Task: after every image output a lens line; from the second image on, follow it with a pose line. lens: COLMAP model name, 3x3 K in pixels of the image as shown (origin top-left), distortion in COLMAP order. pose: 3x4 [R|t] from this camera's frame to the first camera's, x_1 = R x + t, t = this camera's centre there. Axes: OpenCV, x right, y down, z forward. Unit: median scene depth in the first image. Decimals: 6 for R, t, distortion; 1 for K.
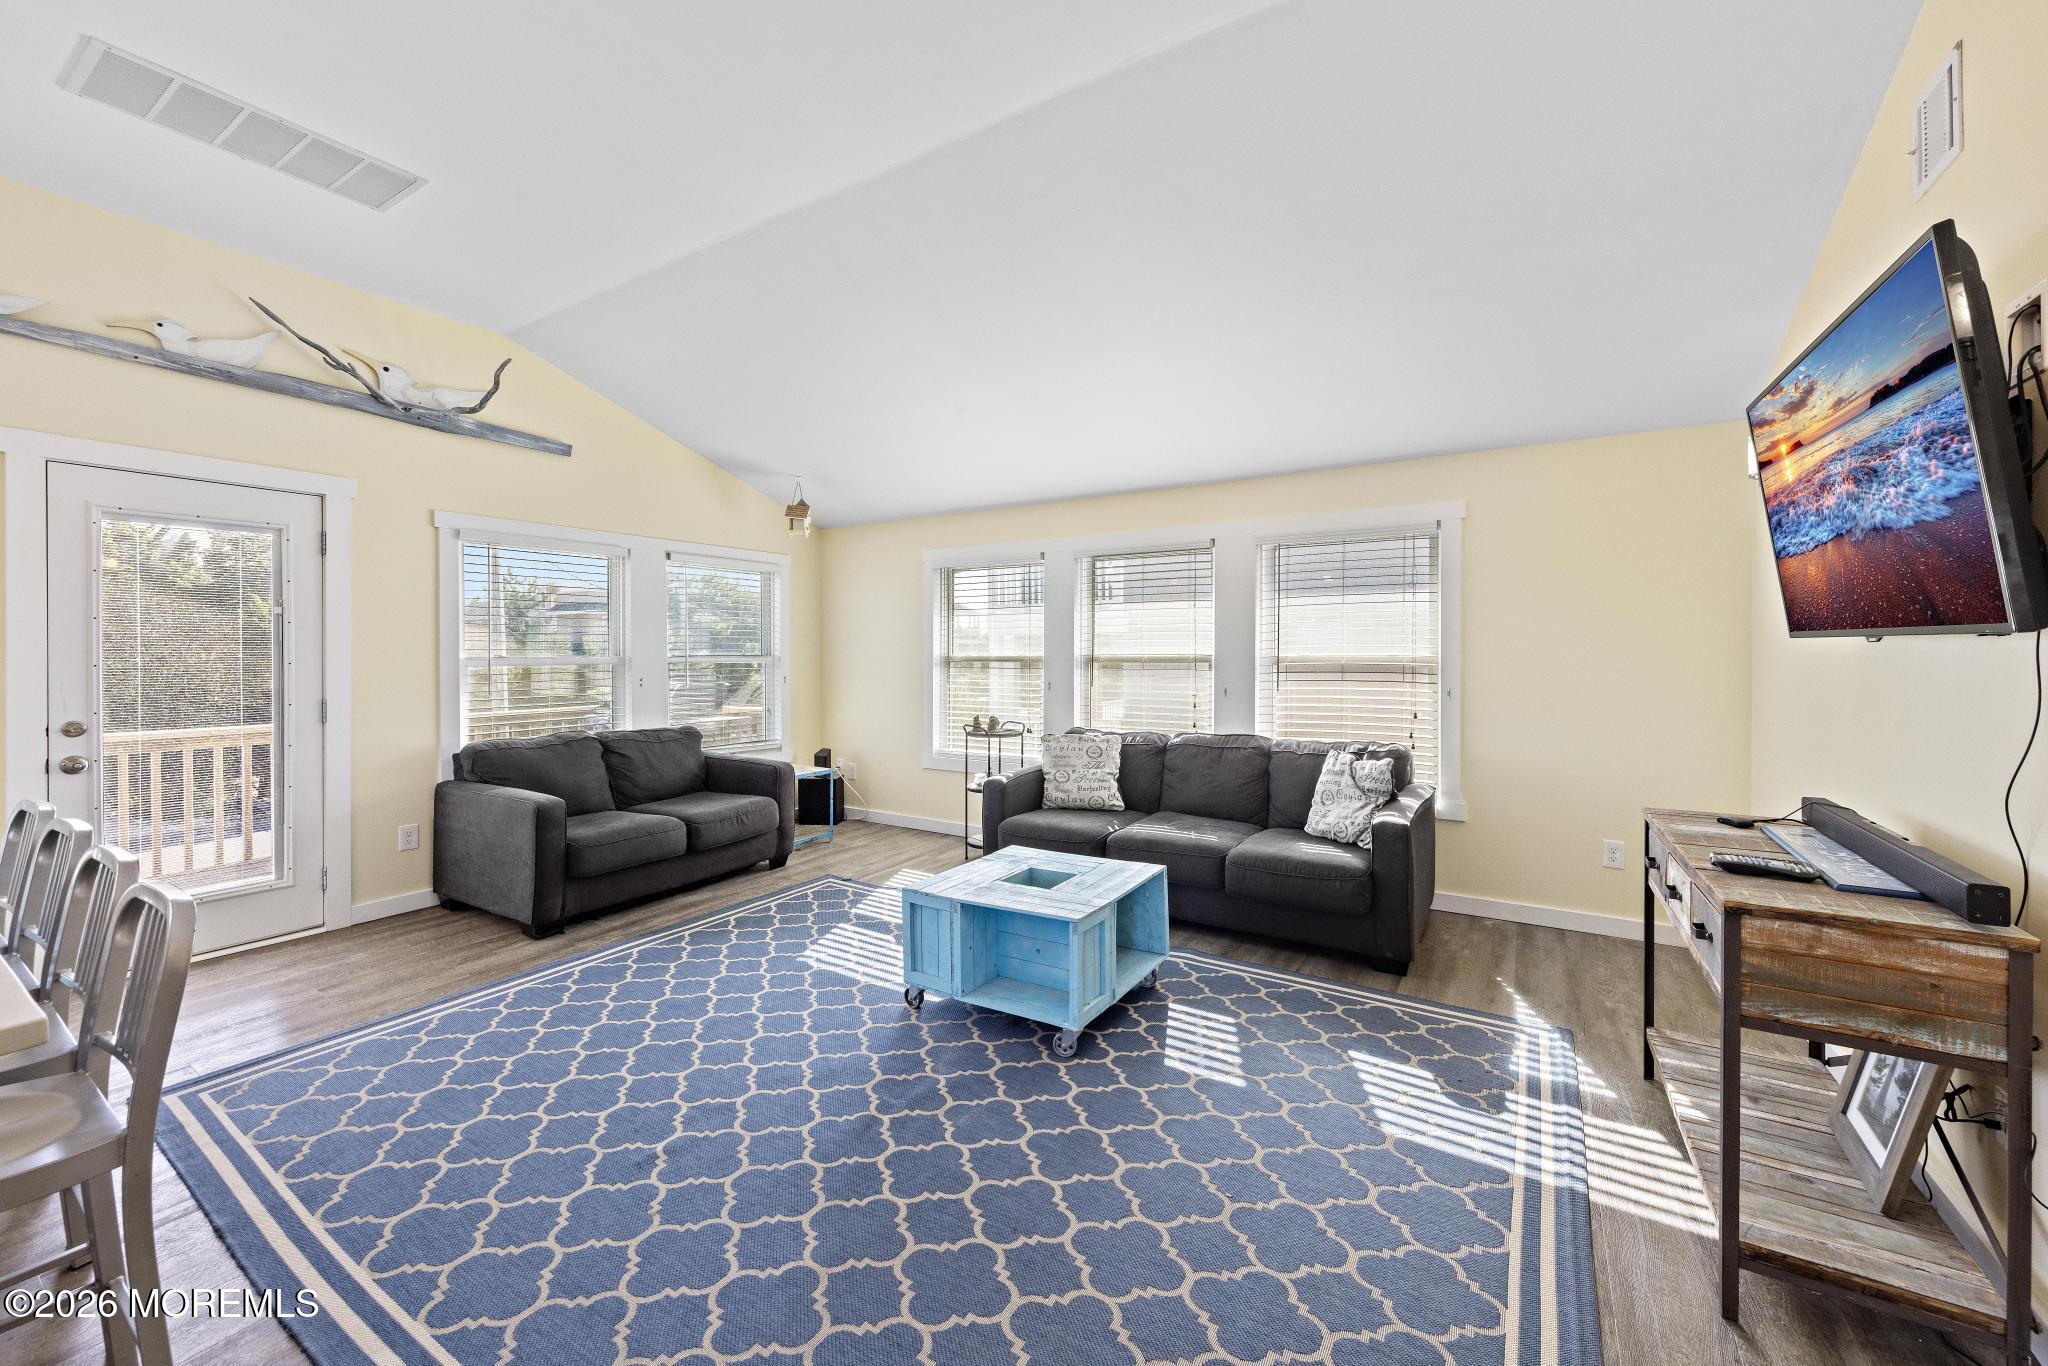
lens RADIAL K [[801.0, 0, 1017.0], [0, 801.0, 659.6], [0, 0, 1]] dist [0.010234, -0.002374]
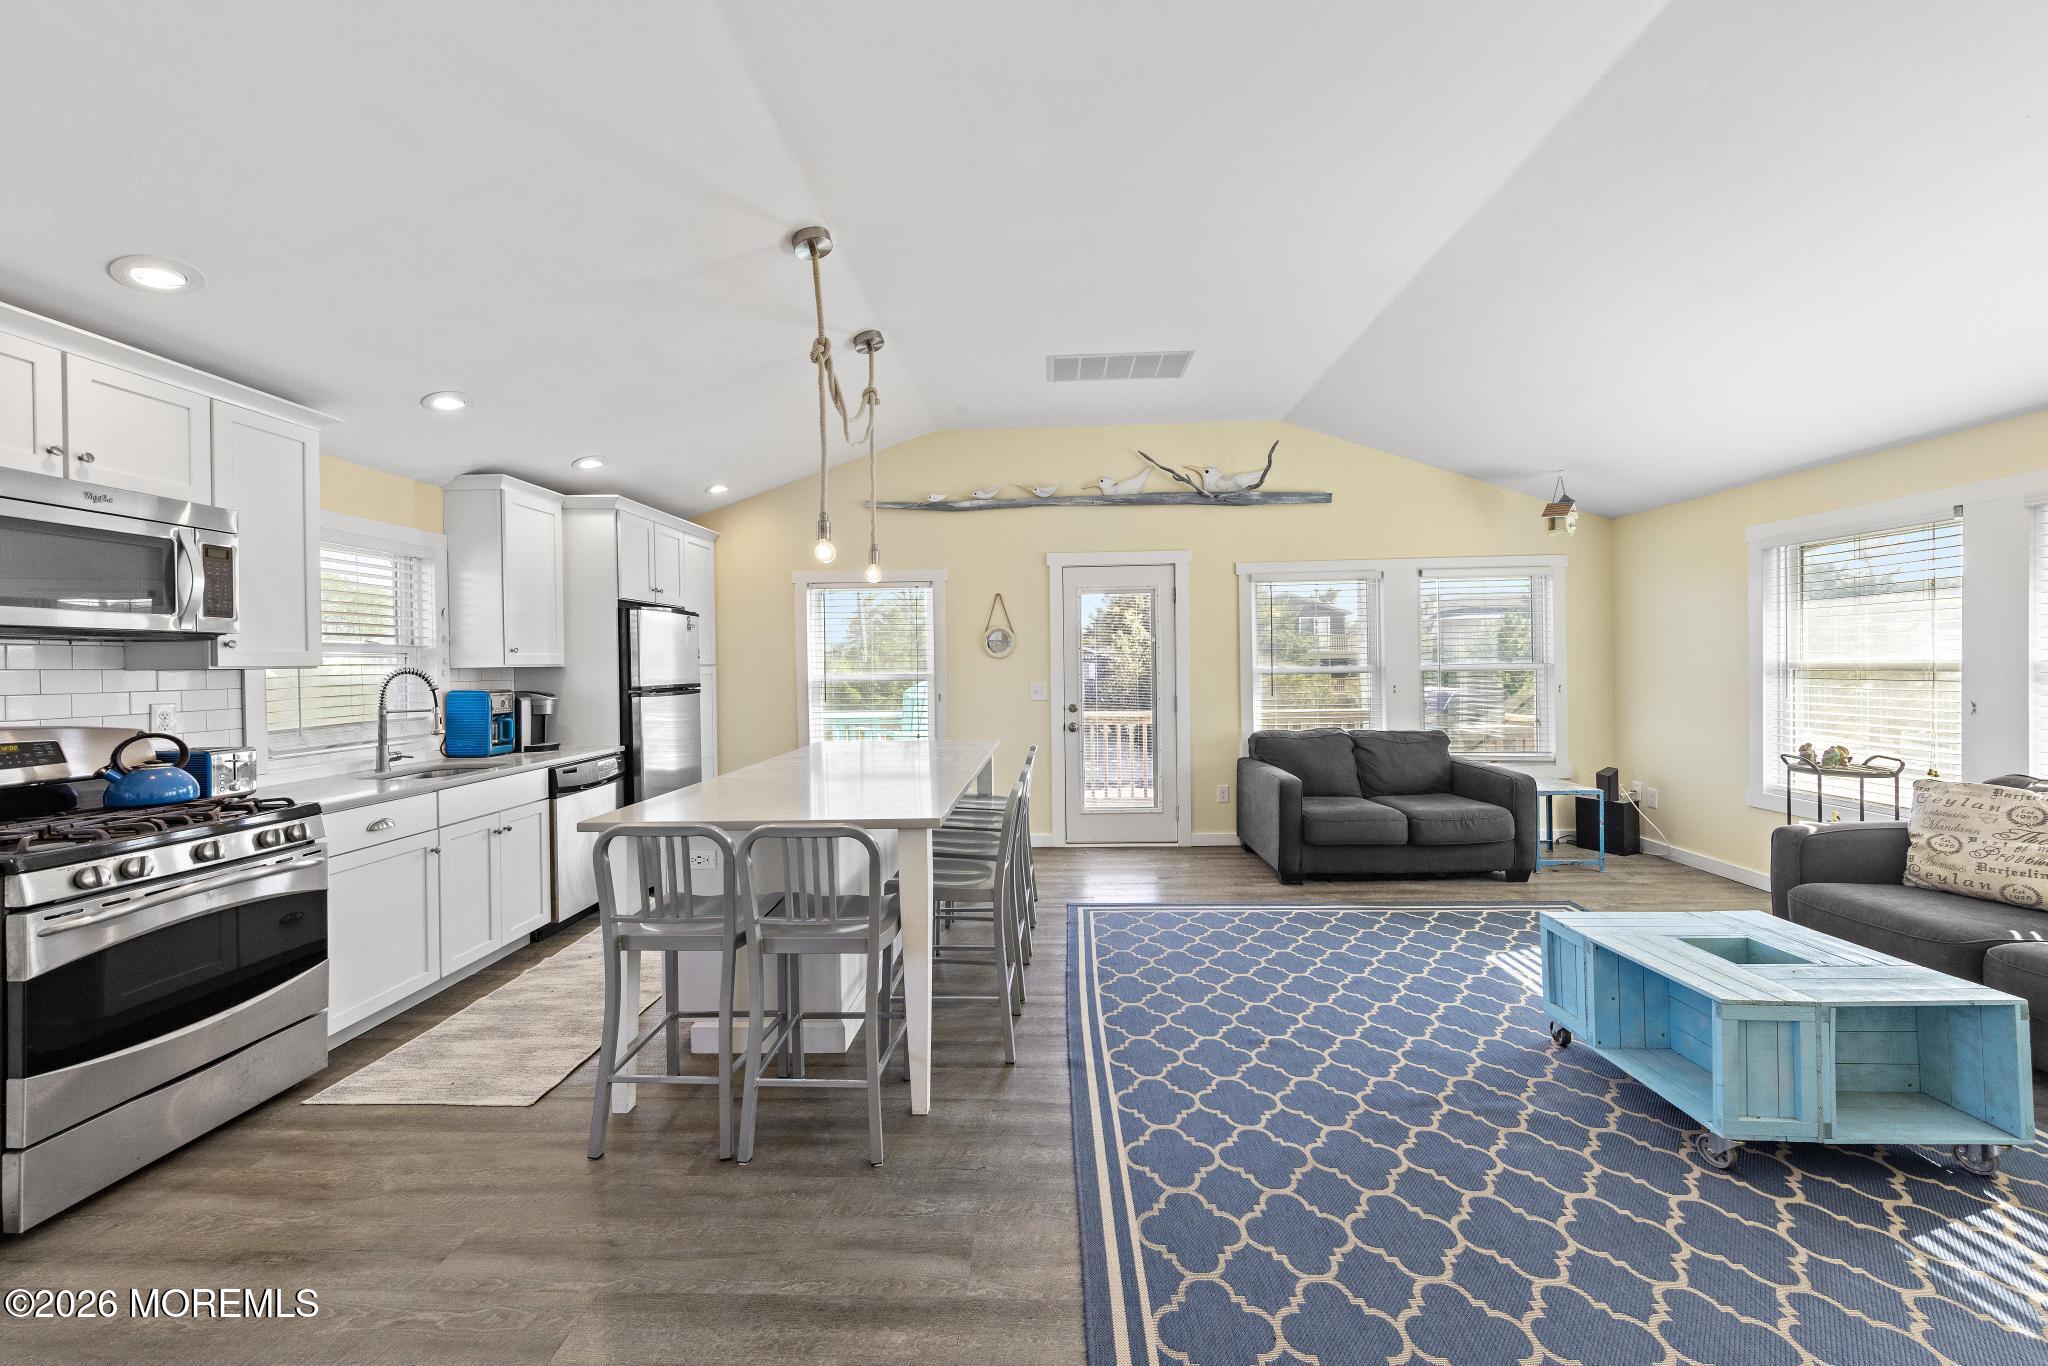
lens RADIAL K [[760.1, 0, 1020.0], [0, 760.1, 673.6], [0, 0, 1]] dist [0.007837, -0.000908]
pose [[0.506542, 0.006808, -0.862188, 0.272767], [0.006189, 0.999914, 0.011532, -0.013228], [0.862193, -0.011177, 0.506457, 0.001117]]
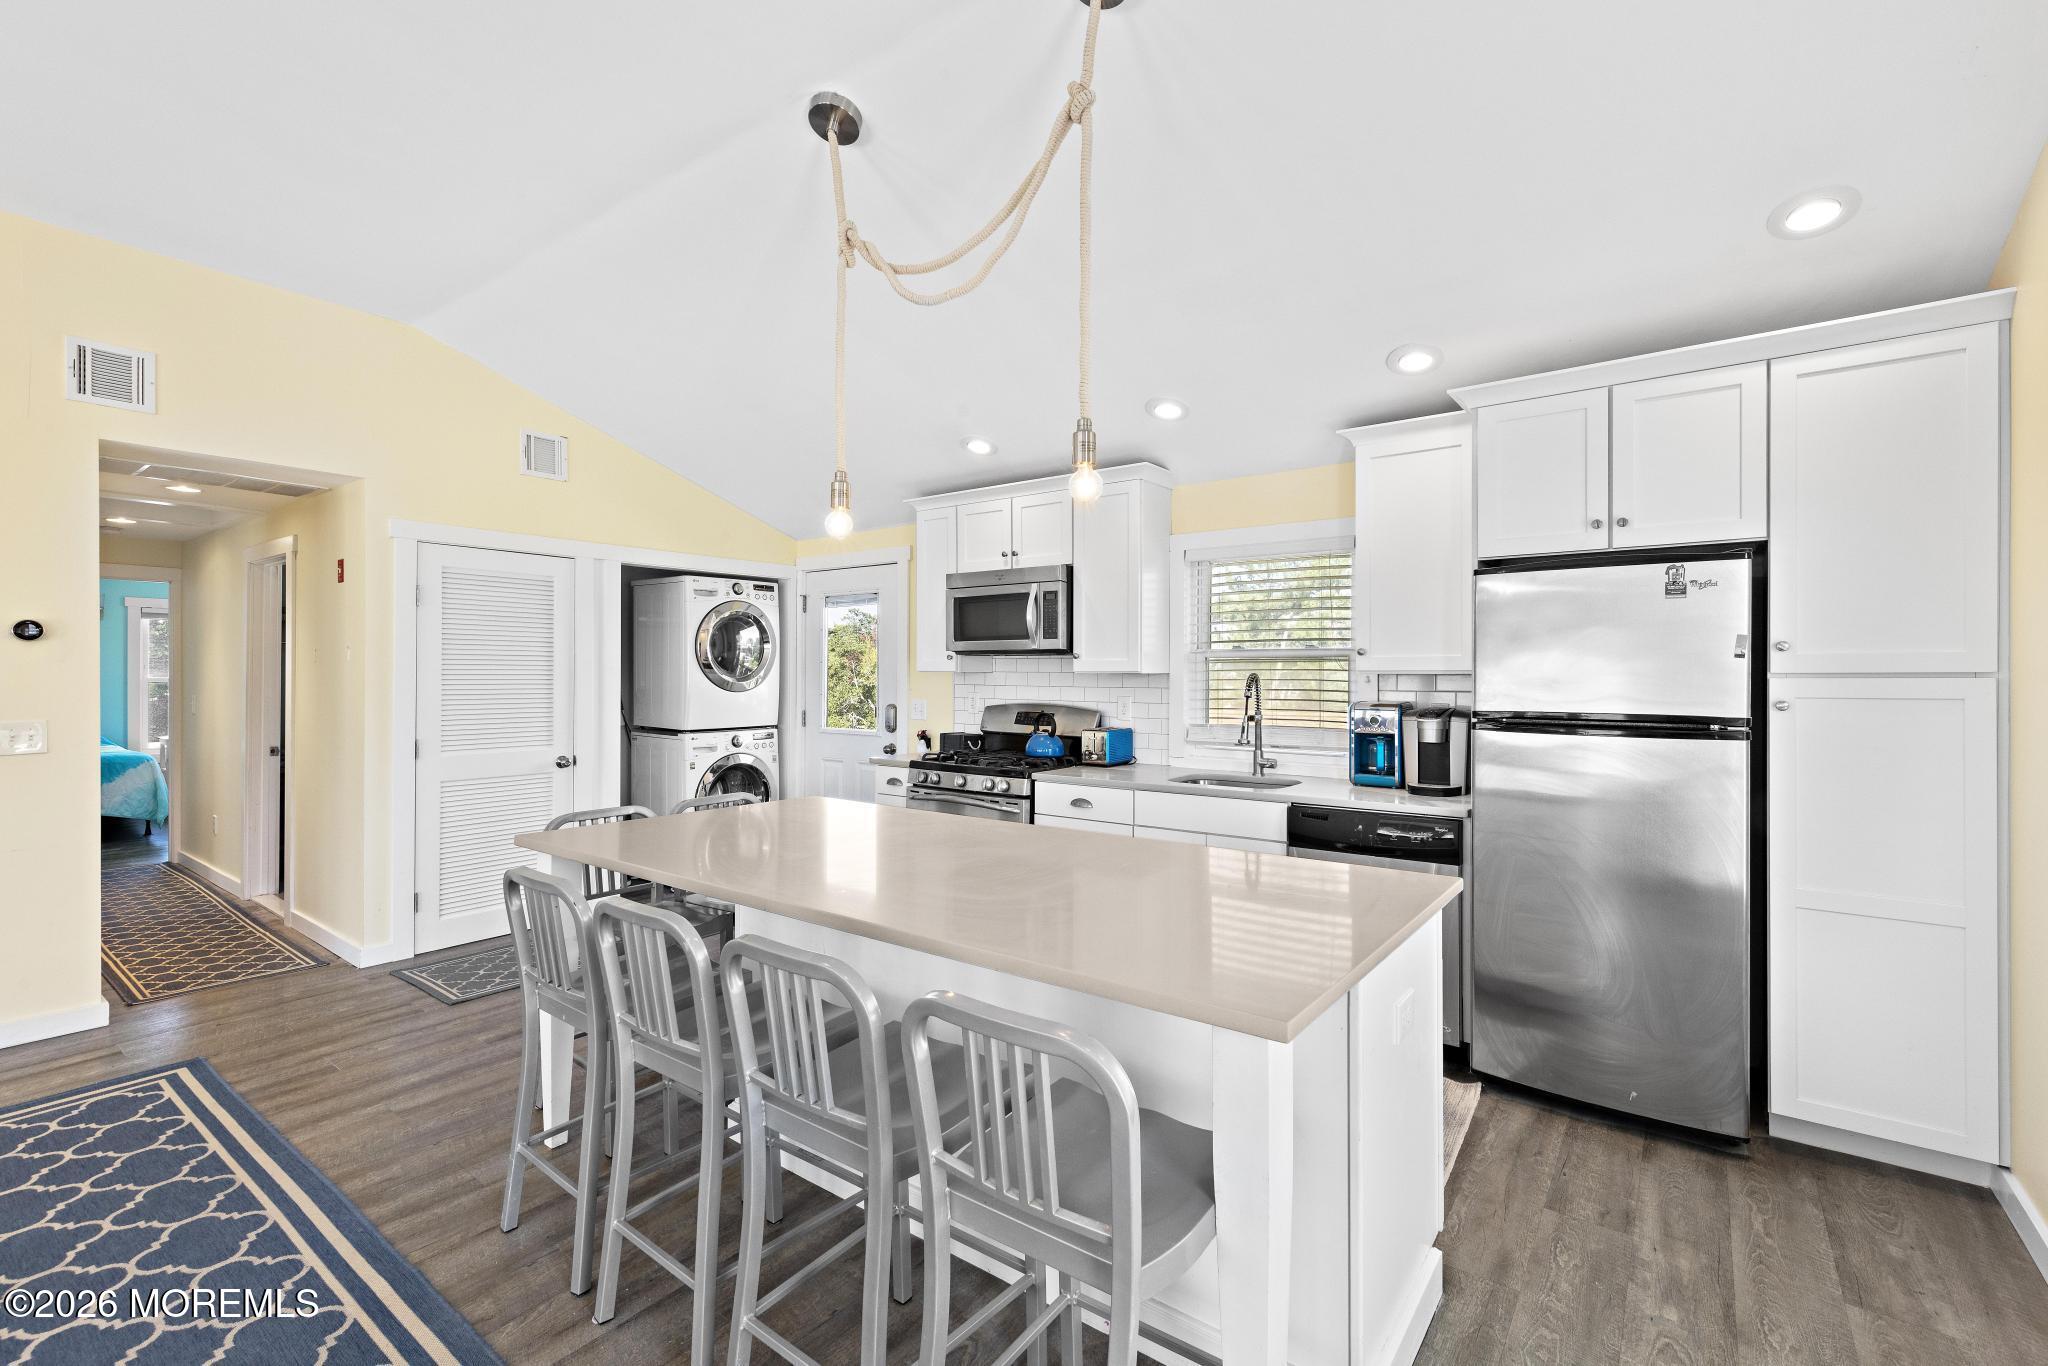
lens RADIAL K [[873.1, 0, 1040.0], [0, 873.1, 694.3], [0, 0, 1]] dist [0.005633, -0.000463]
pose [[-0.998614, 0.001570, 0.052615, -0.785930], [0.003469, 0.999346, 0.036007, -0.029180], [-0.052525, 0.036140, -0.997965, 0.960308]]
